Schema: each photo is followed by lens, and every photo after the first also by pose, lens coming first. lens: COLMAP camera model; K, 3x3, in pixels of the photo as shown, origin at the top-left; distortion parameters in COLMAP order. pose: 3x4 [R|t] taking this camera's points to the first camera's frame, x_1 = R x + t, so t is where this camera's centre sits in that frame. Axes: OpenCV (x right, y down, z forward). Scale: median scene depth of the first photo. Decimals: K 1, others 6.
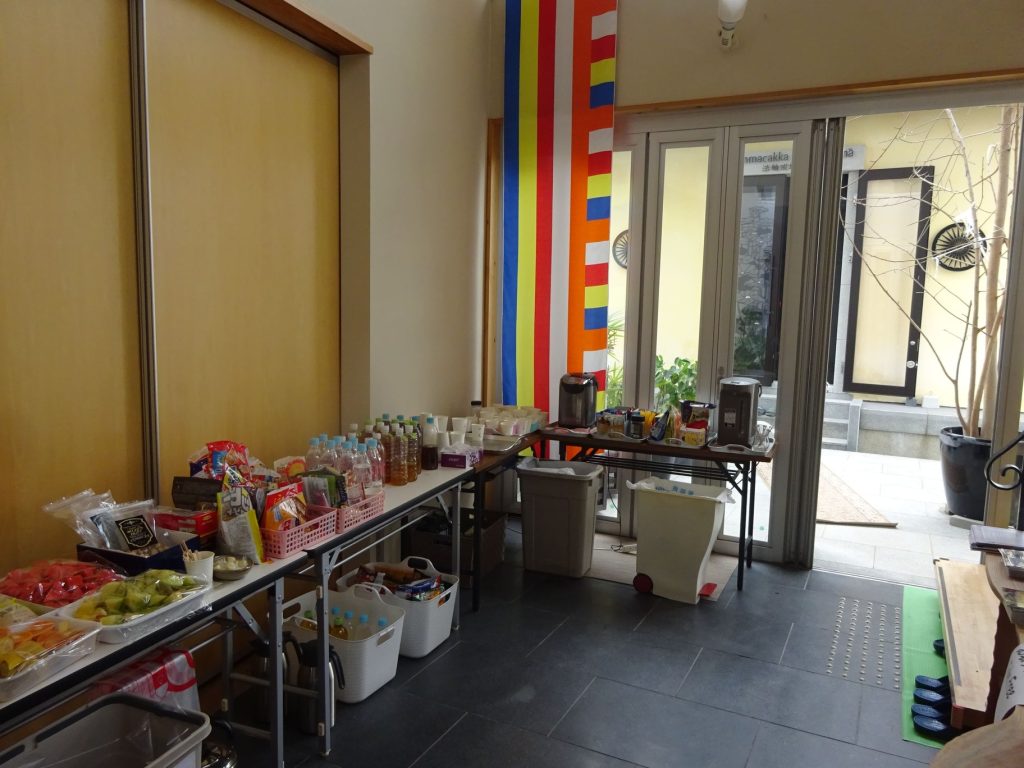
lens RADIAL K [[755.2, 0, 515.6], [0, 755.2, 380.7], [0, 0, 1]] dist [-0.001367, -0.004328]
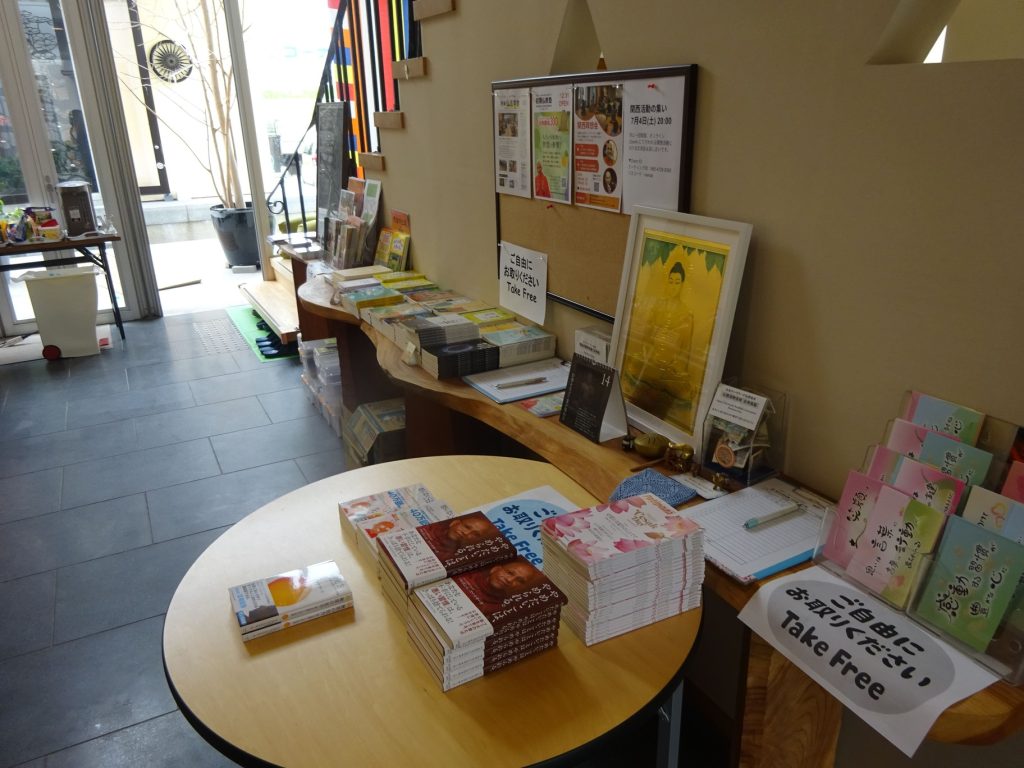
lens RADIAL K [[777.1, 0, 509.0], [0, 777.1, 388.7], [0, 0, 1]] dist [0.038575, -0.006956]
pose [[0.582114, -0.323150, 0.746135, -0.360949], [0.140152, 0.943776, 0.299405, 0.030326], [-0.800937, -0.069716, 0.594676, -0.390054]]
